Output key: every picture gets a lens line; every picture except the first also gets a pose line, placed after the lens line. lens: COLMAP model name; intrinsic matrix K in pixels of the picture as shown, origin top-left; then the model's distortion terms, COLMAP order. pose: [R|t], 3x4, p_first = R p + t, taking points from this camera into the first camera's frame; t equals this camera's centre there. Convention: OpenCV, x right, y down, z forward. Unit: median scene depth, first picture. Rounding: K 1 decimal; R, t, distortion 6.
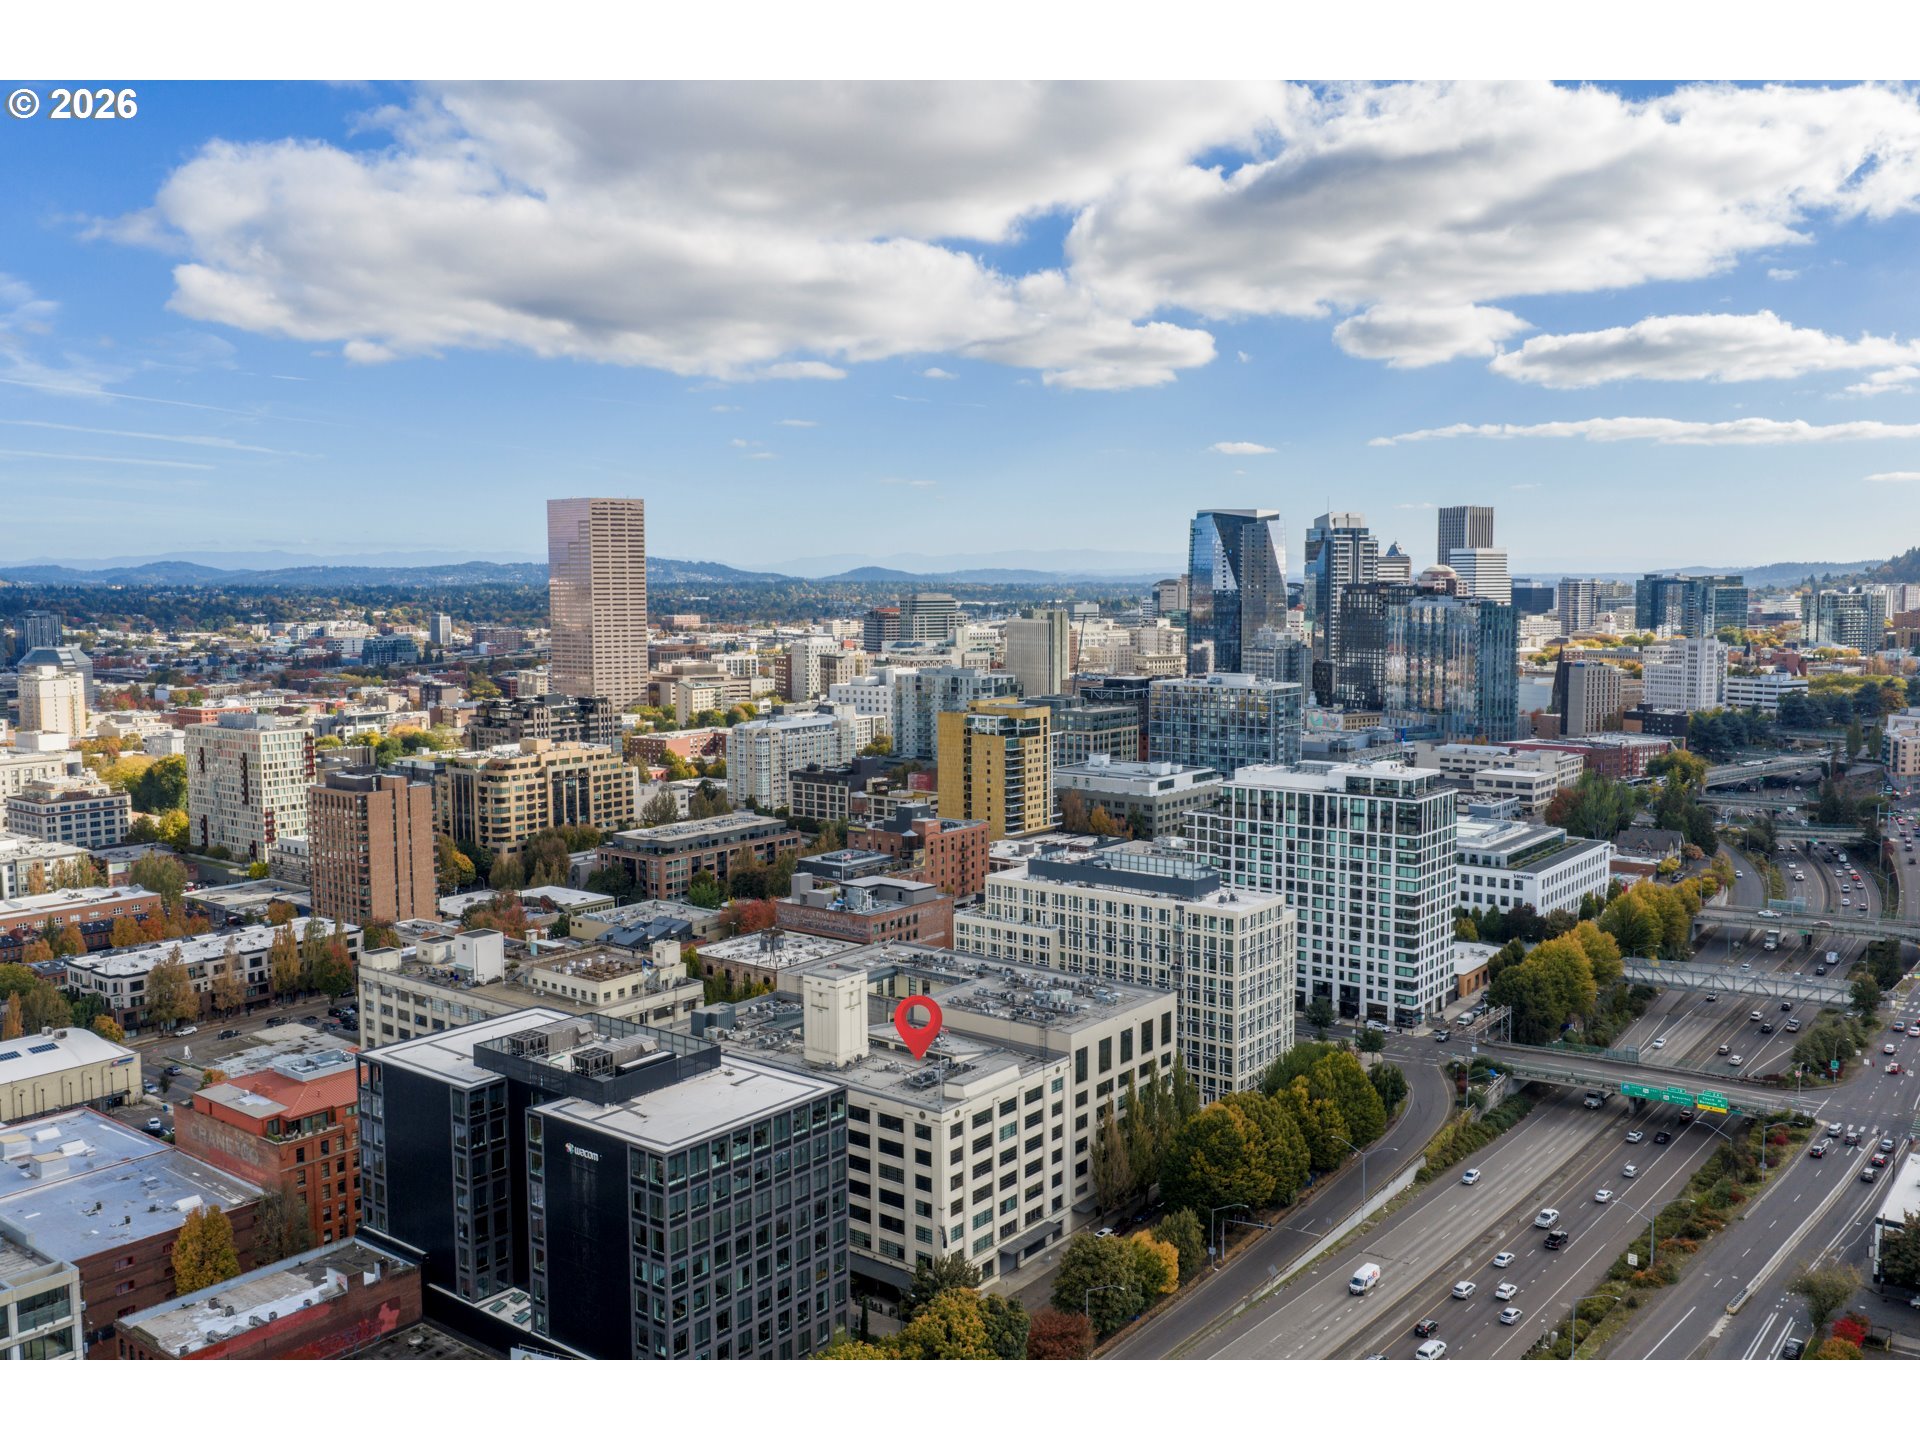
lens RADIAL K [[1615.4, 0, 968.7], [0, 1615.4, 715.0], [0, 0, 1]] dist [0.016076, -0.023069]
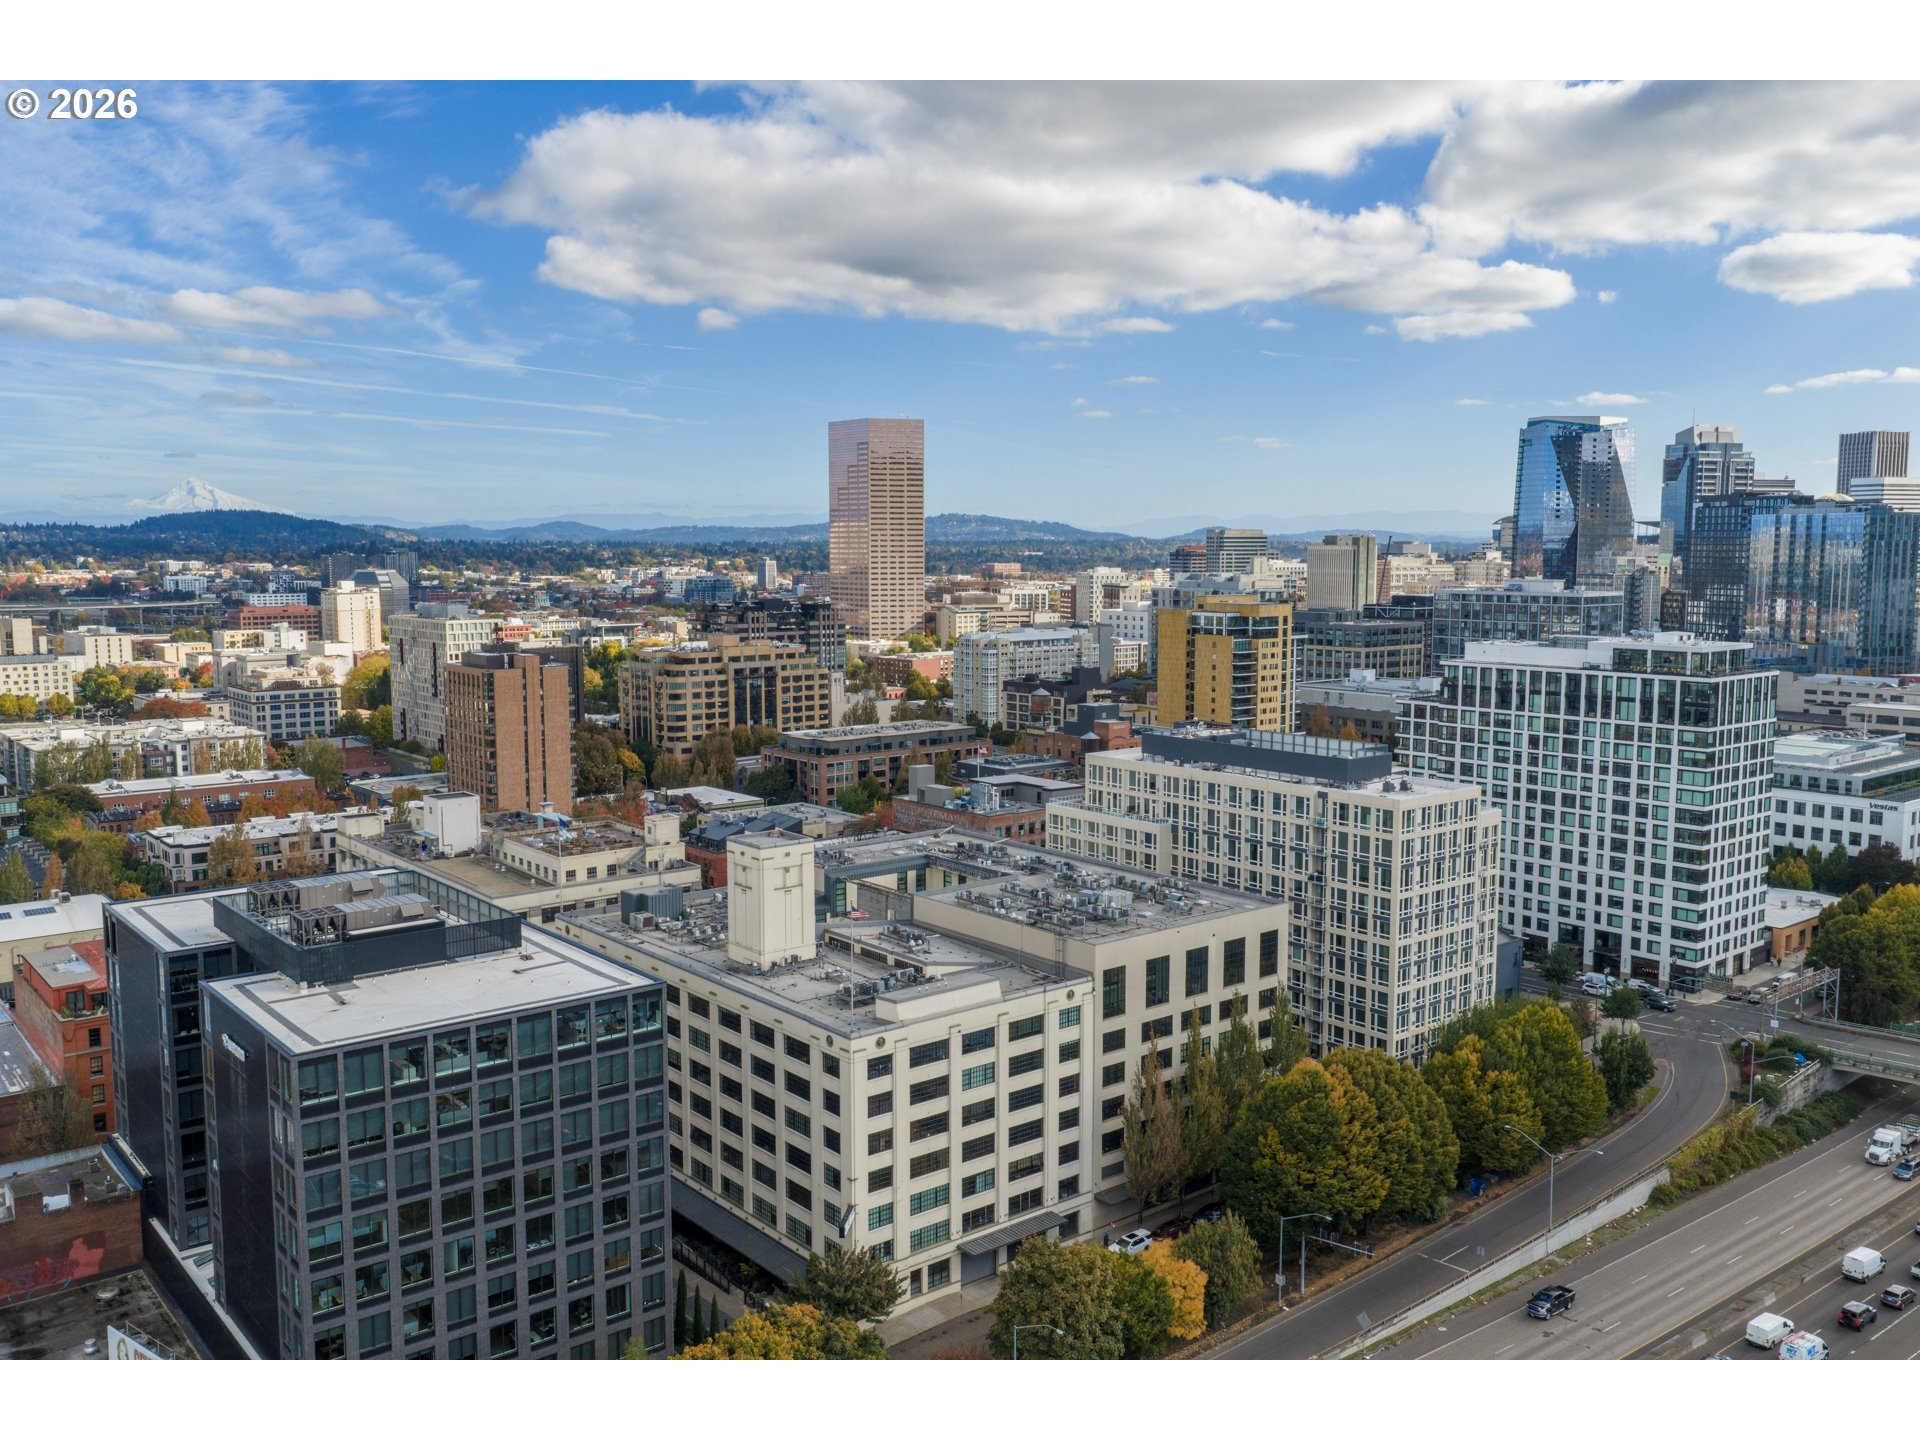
lens RADIAL K [[1615.4, 0, 945.2], [0, 1615.4, 717.3], [0, 0, 1]] dist [0.016076, -0.023069]
pose [[0.974591, 0.027747, -0.222265, 0.101517], [-0.022140, 0.999372, 0.027679, 0.055426], [0.222893, -0.022054, 0.974593, 0.212395]]
